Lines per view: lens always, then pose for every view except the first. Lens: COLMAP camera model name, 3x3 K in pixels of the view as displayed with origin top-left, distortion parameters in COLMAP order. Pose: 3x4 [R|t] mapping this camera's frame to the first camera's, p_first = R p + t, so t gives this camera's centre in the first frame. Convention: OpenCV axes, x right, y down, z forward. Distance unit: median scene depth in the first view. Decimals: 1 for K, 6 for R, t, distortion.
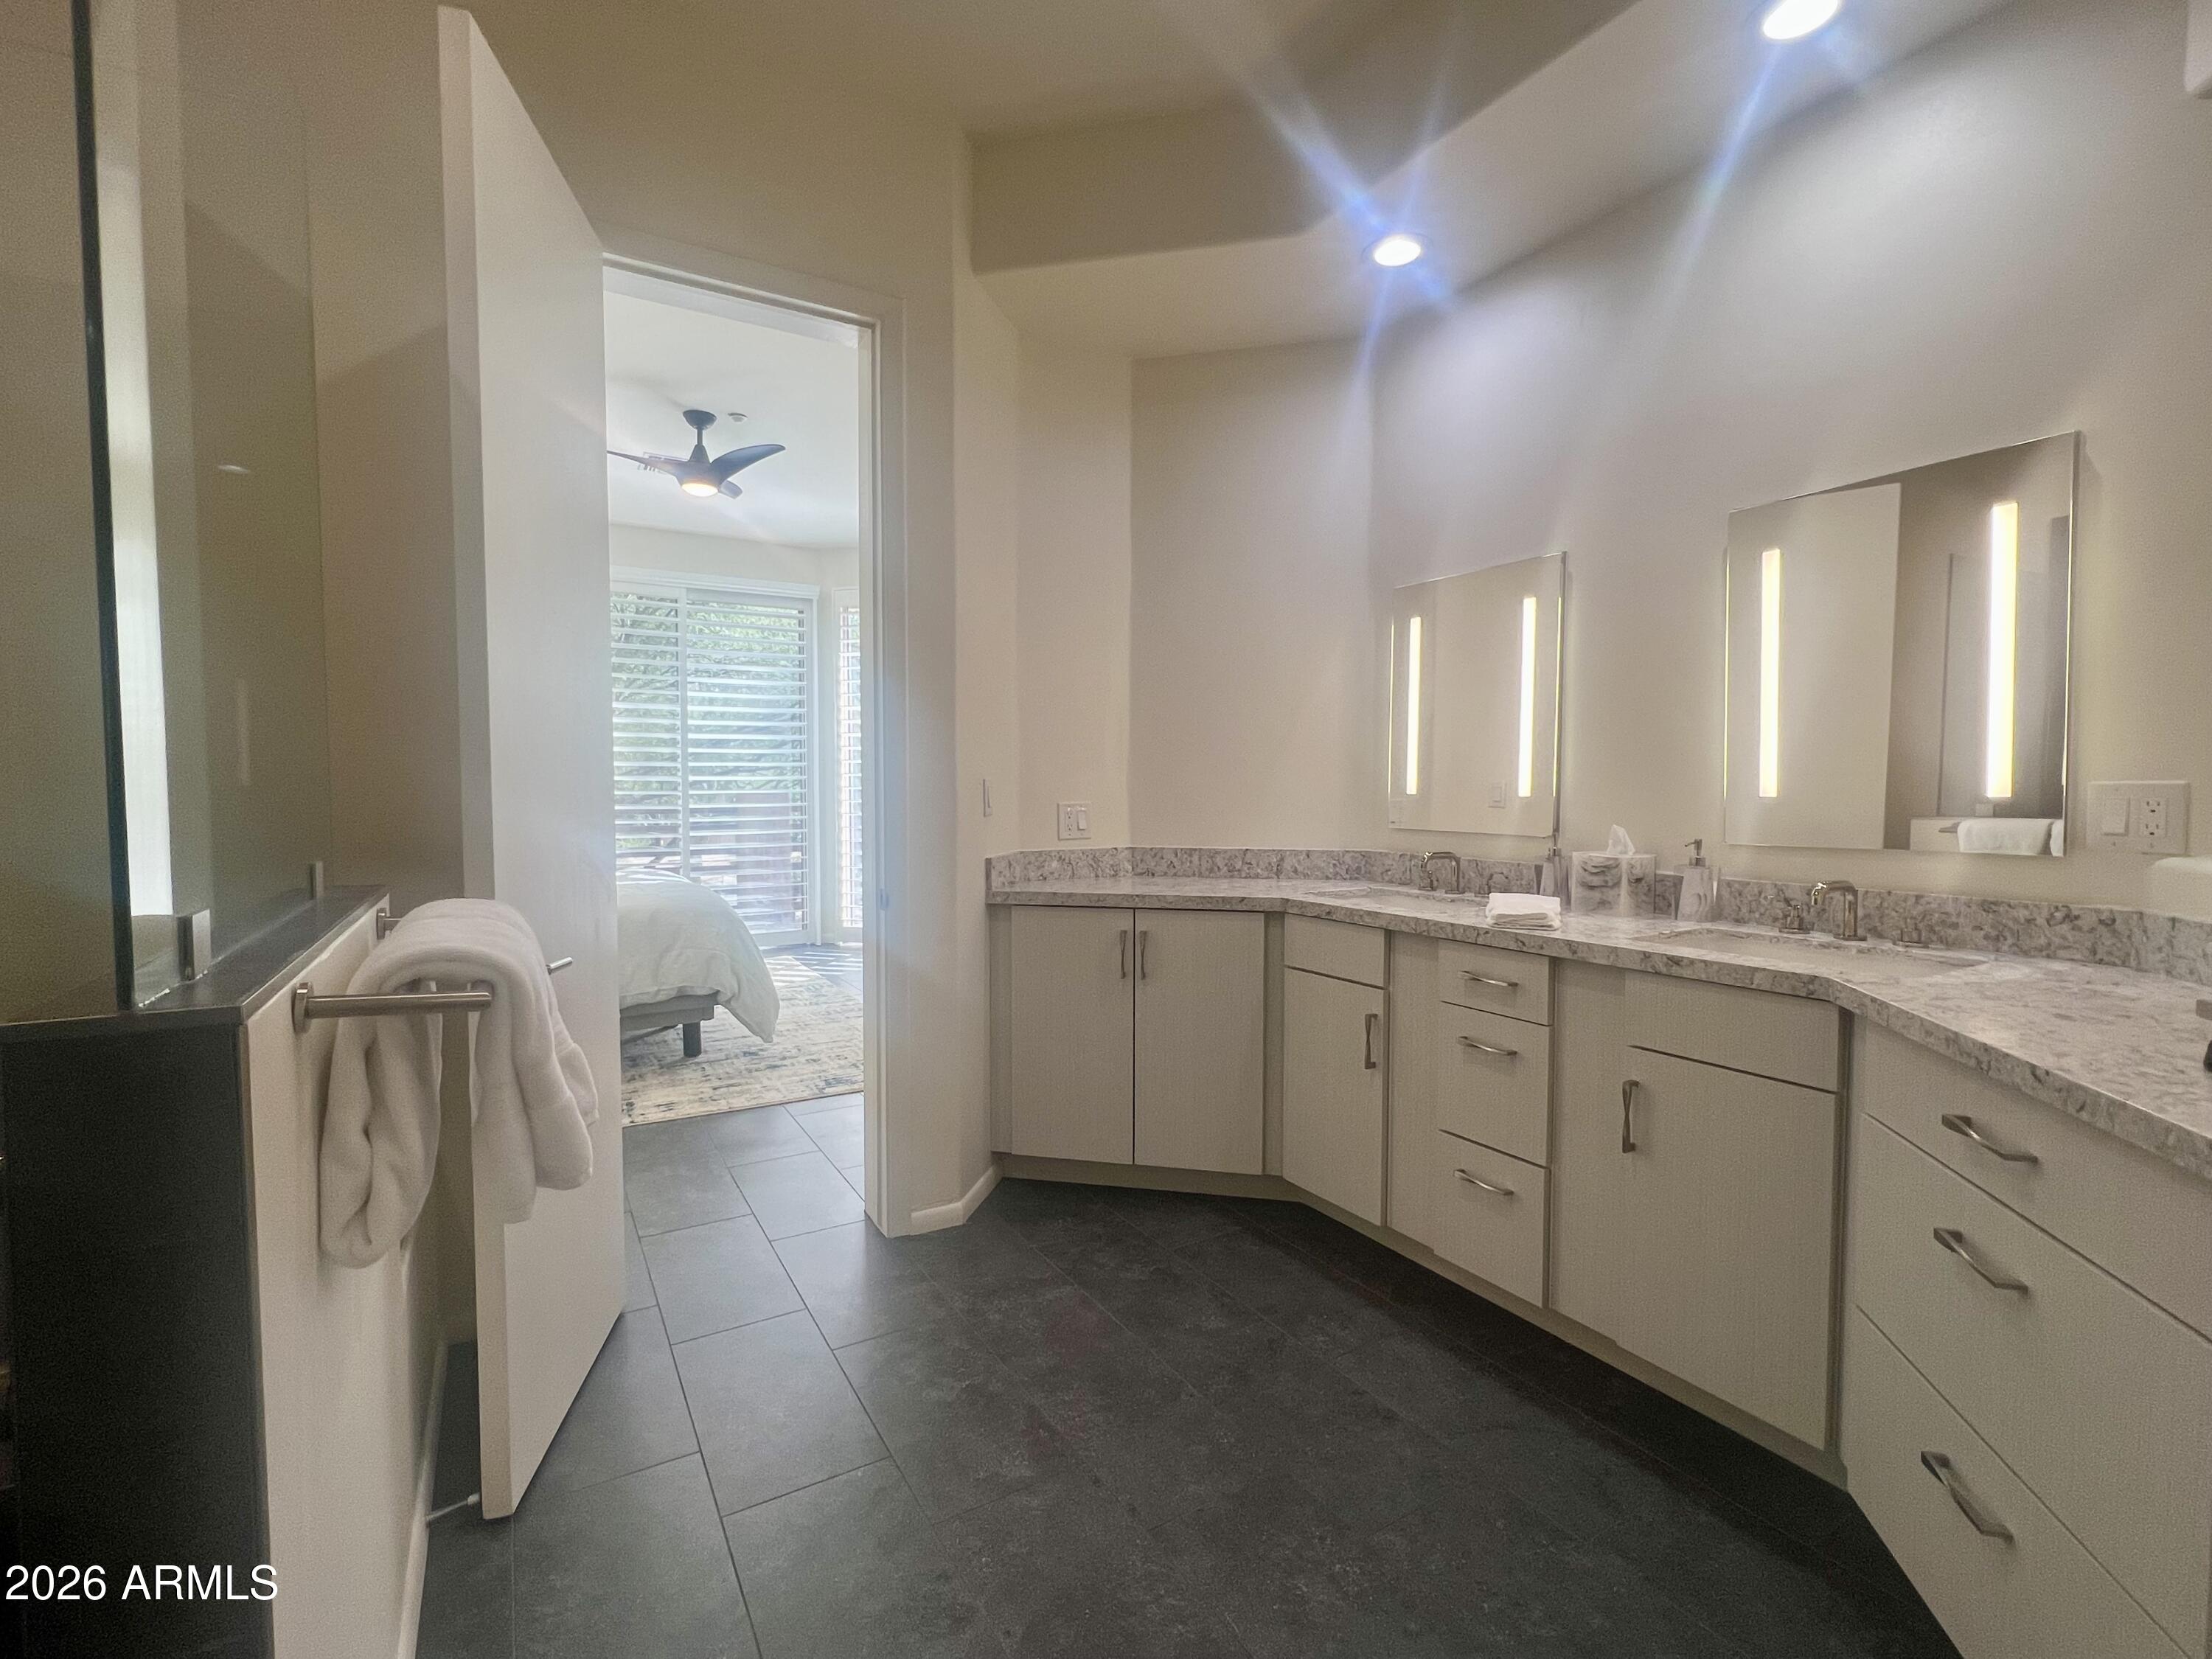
lens RADIAL K [[997.6, 0, 1106.0], [0, 997.6, 829.5], [0, 0, 1]] dist [-0.000836, 0.000458]
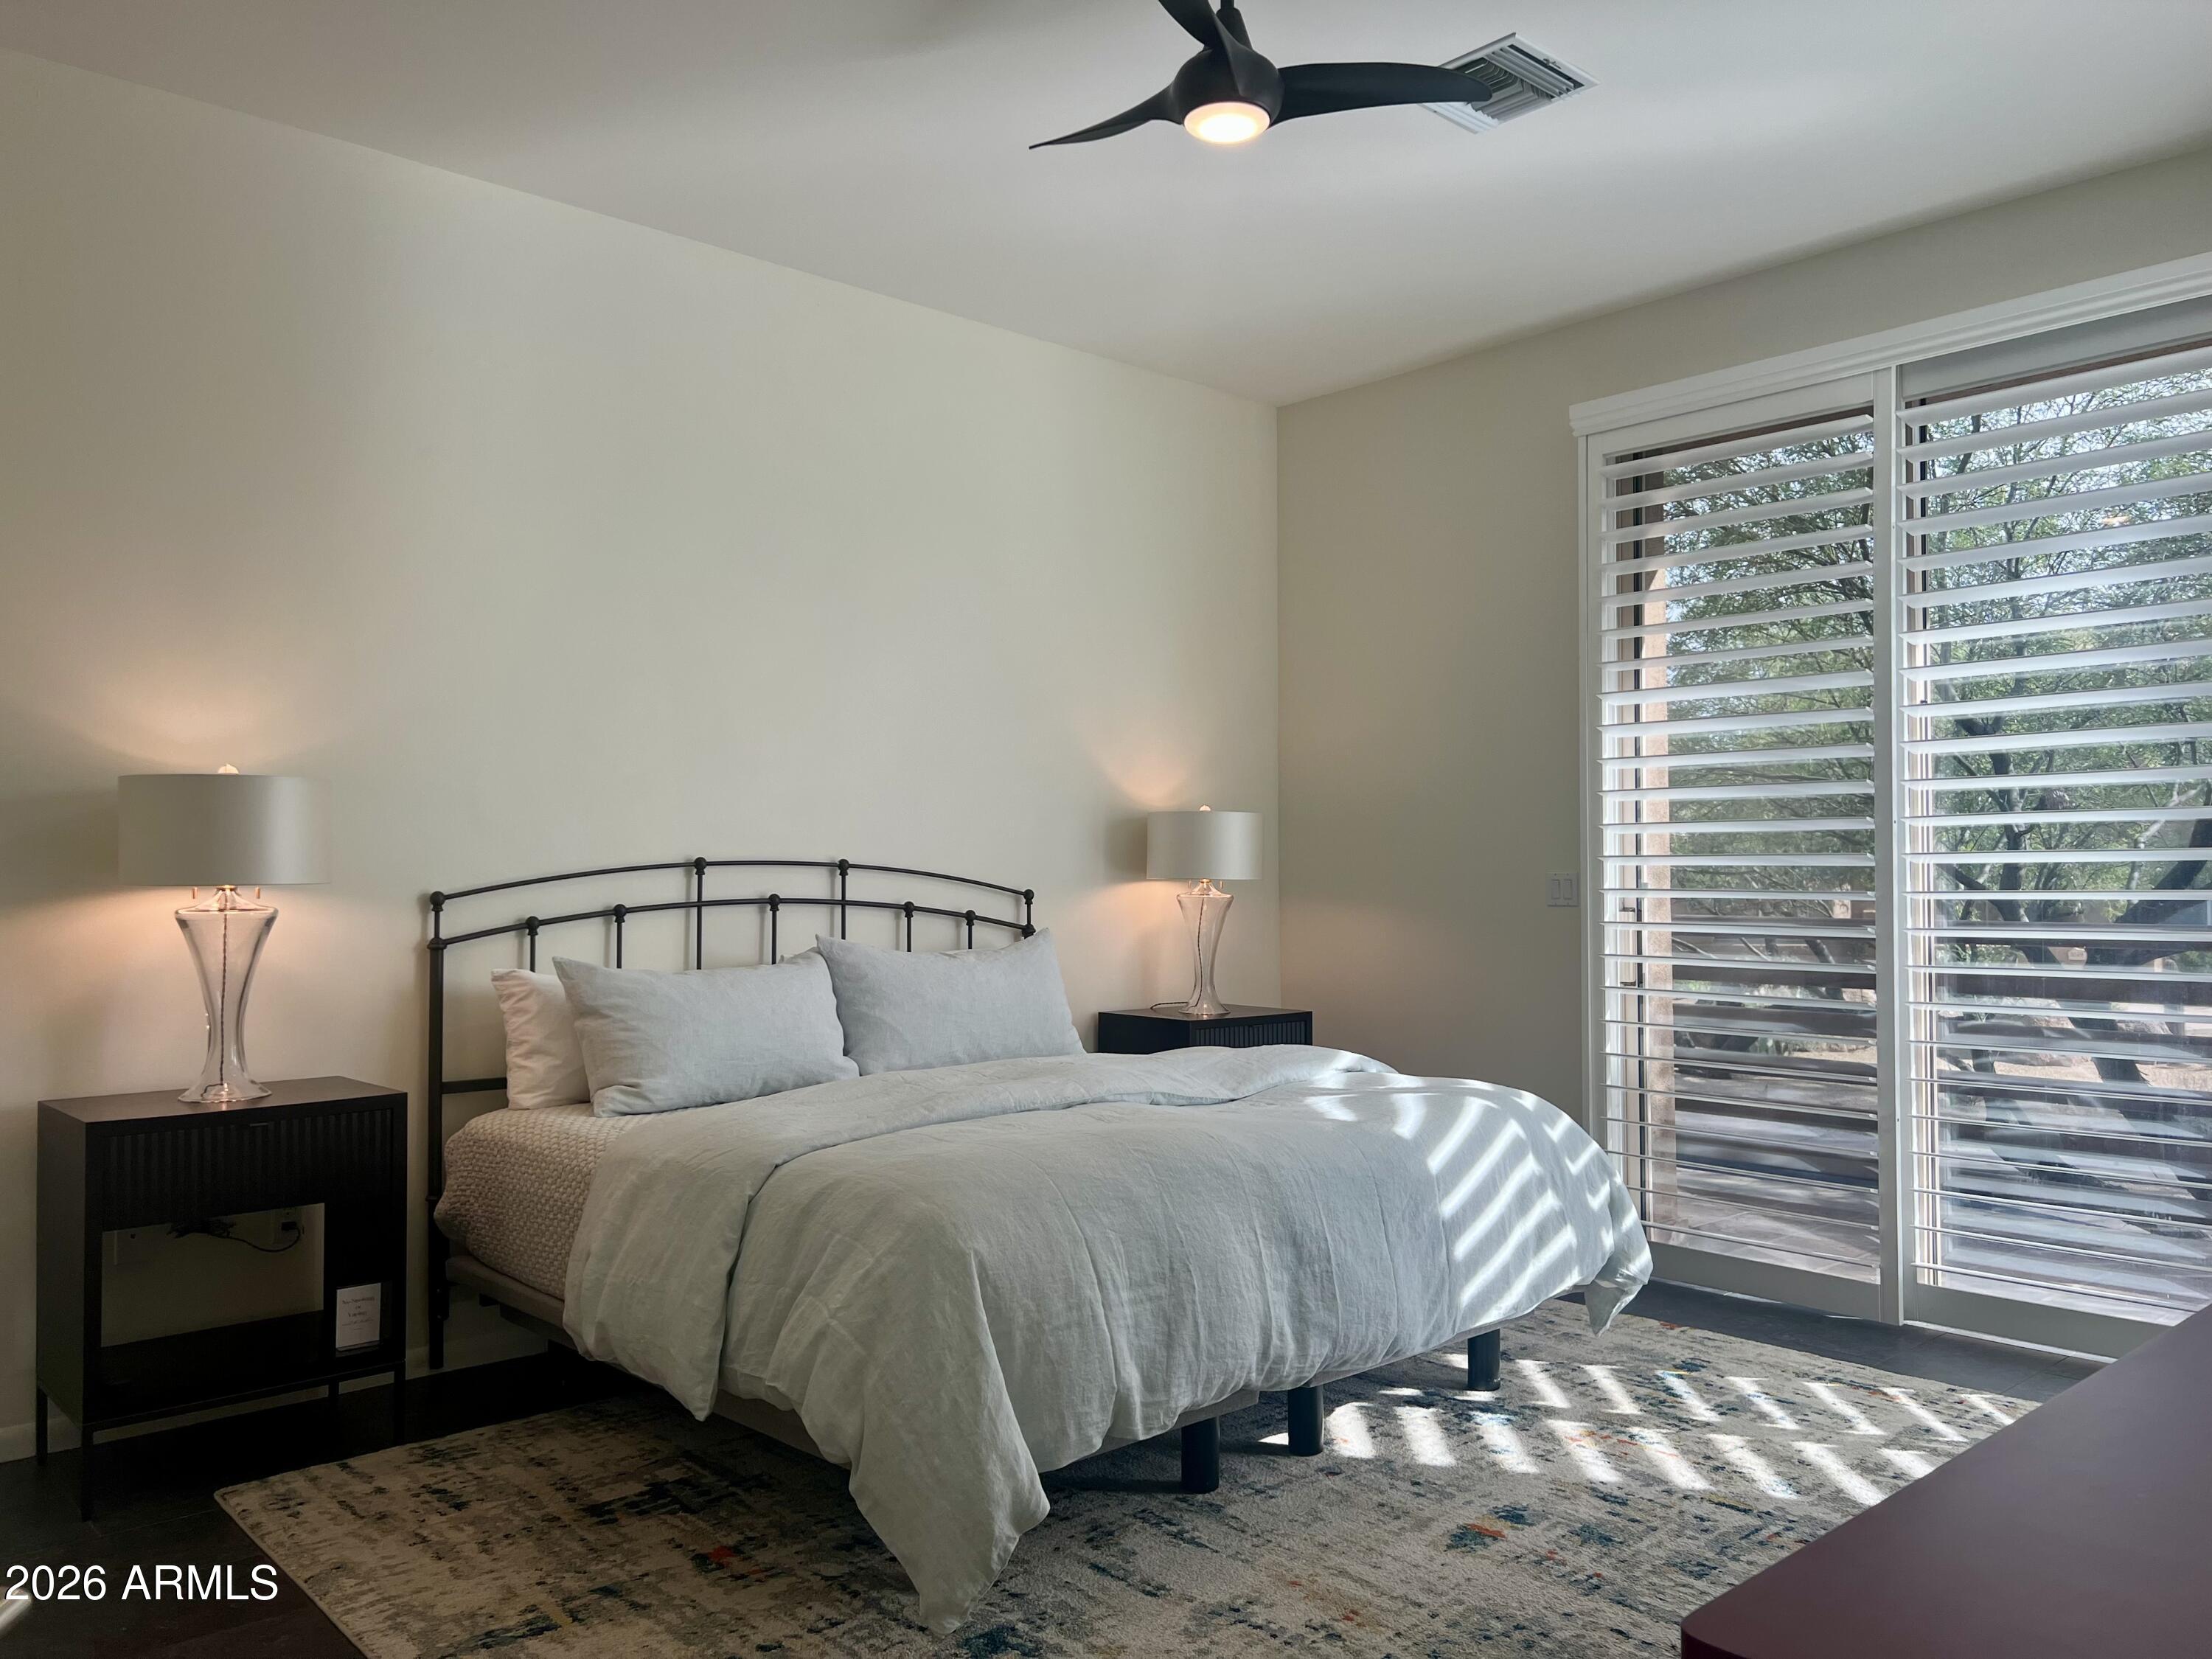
lens RADIAL K [[1668.7, 0, 1106.0], [0, 1668.7, 829.5], [0, 0, 1]] dist [0.064223, -0.070995]
pose [[0.201111, -0.026887, -0.979199, 0.245005], [-0.039554, 0.998585, -0.035543, -0.043431], [0.978769, 0.045880, 0.199763, 0.906393]]
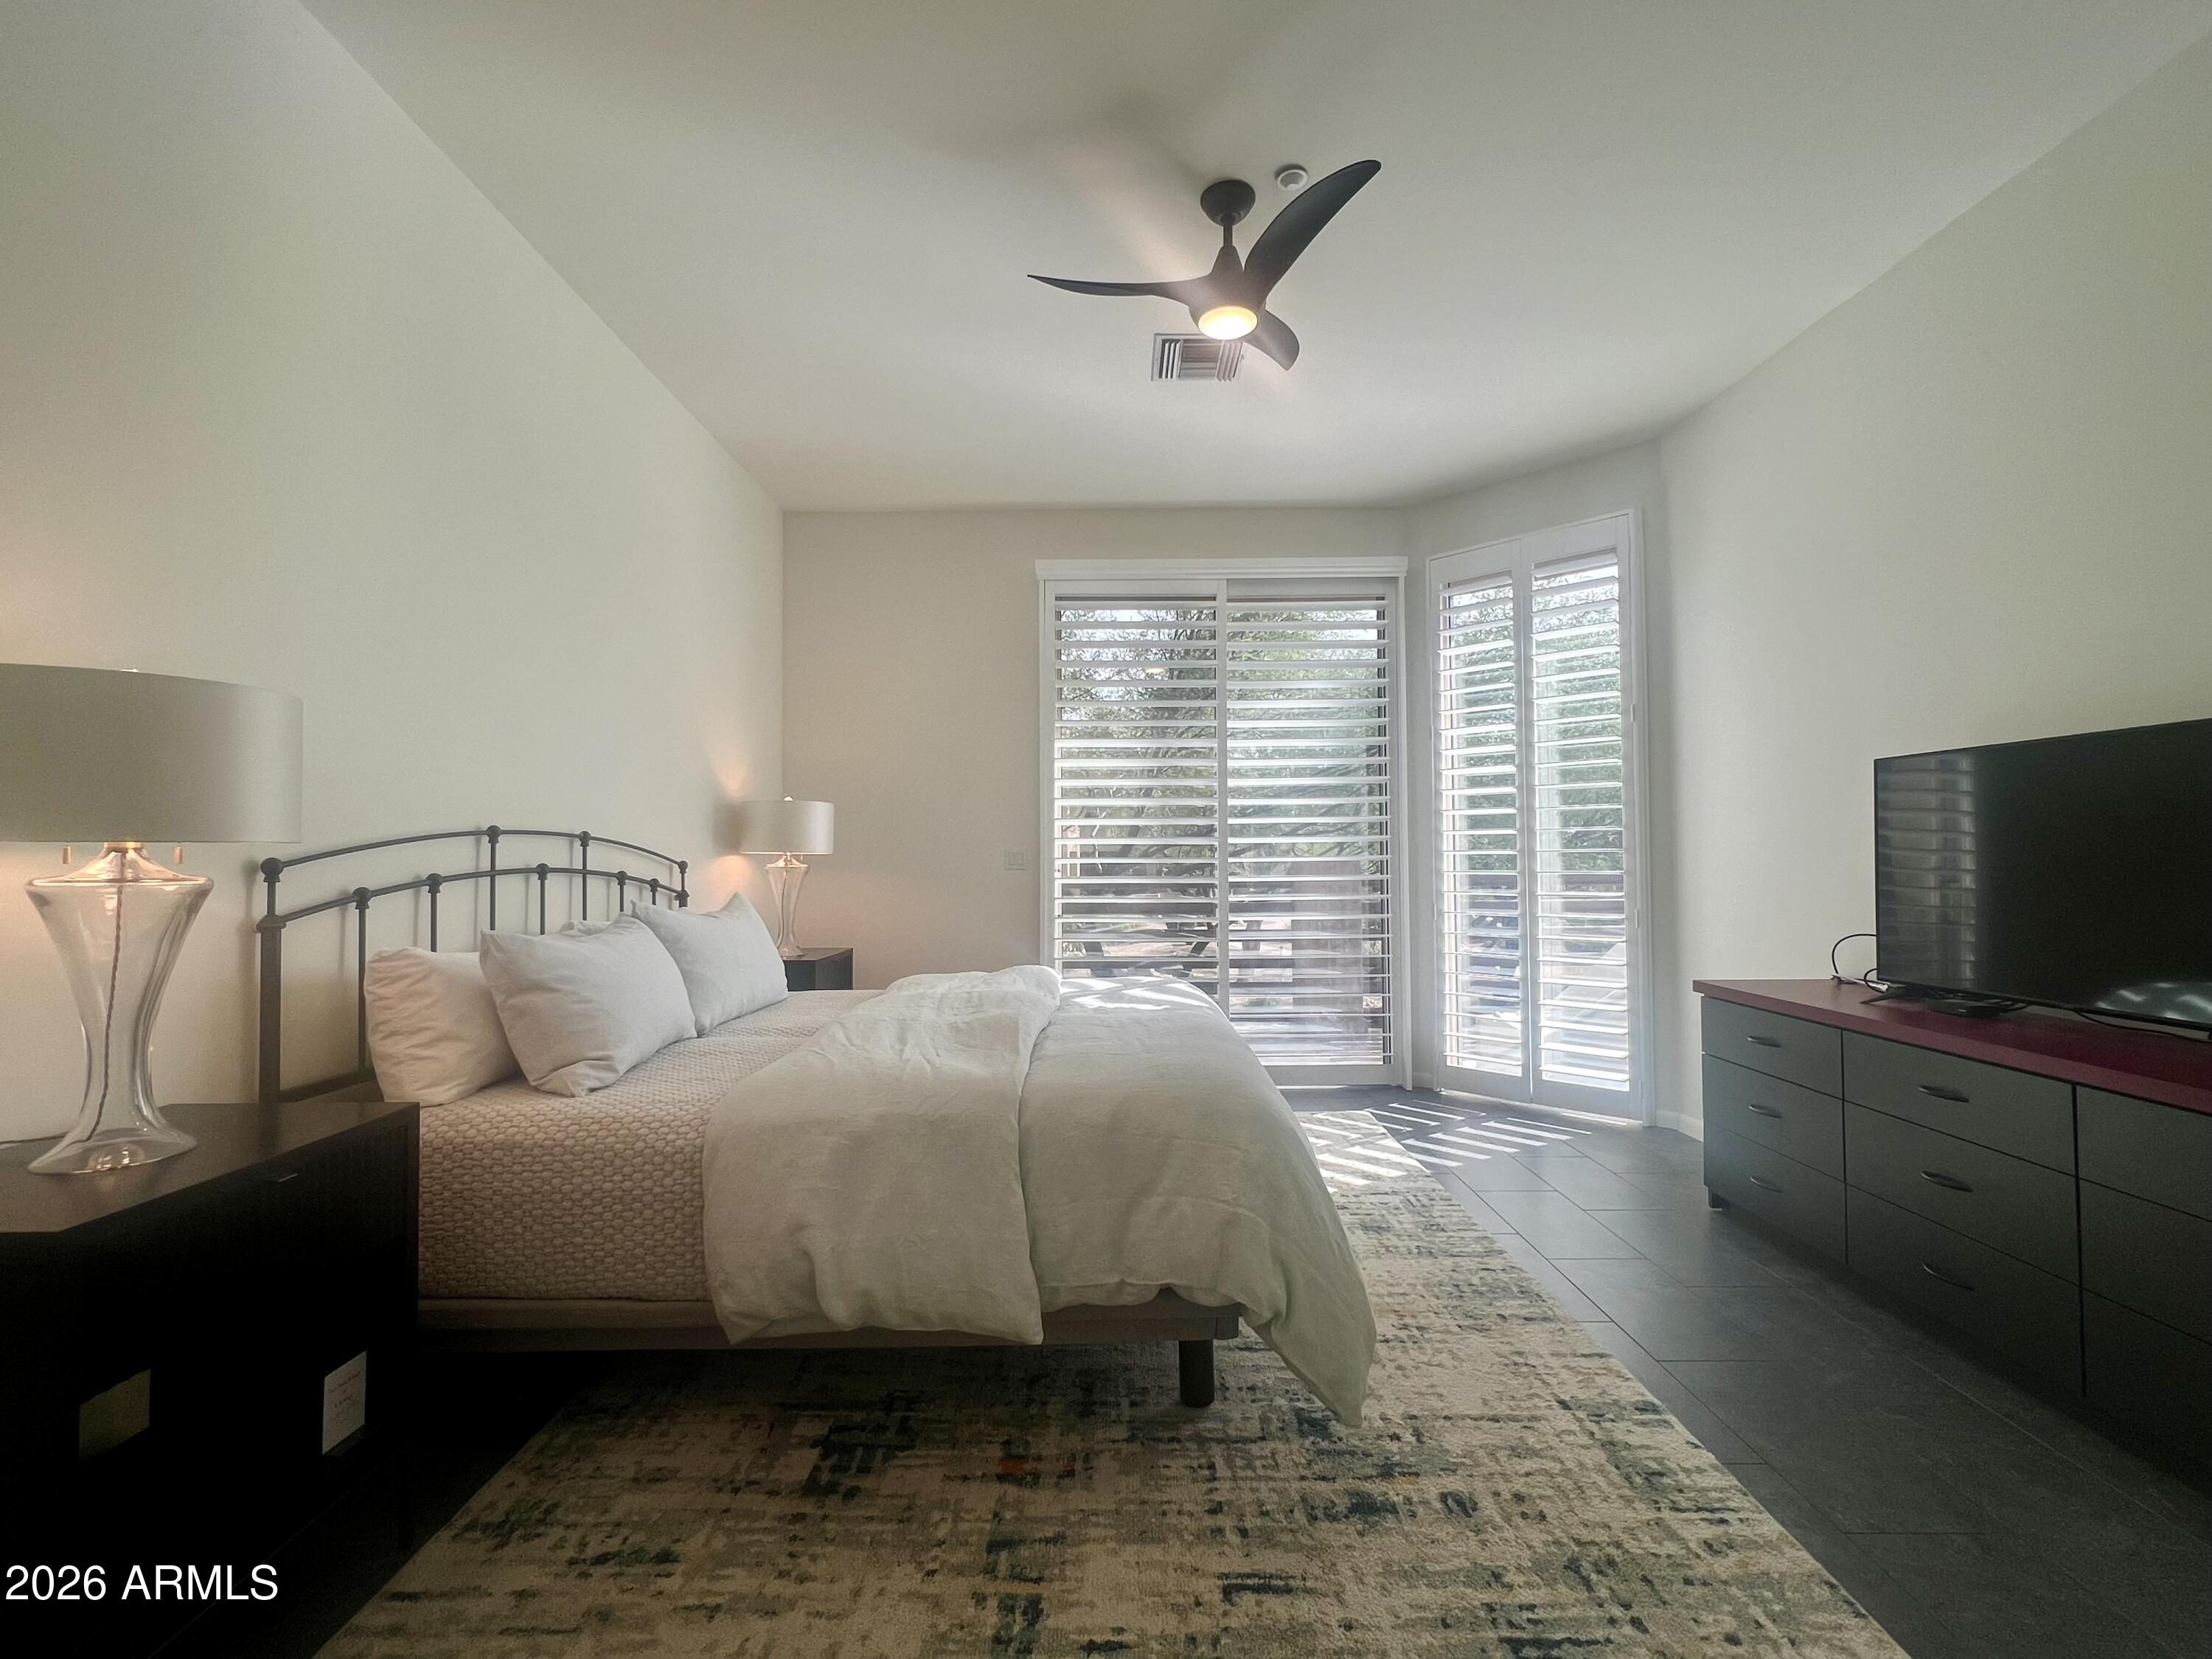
lens RADIAL K [[997.6, 0, 1106.0], [0, 997.6, 829.5], [0, 0, 1]] dist [-0.000836, 0.000458]
pose [[0.856528, -0.020550, -0.515691, -0.195375], [-0.016098, 0.997657, -0.066494, -0.016177], [0.515849, 0.065255, 0.854191, 0.540709]]
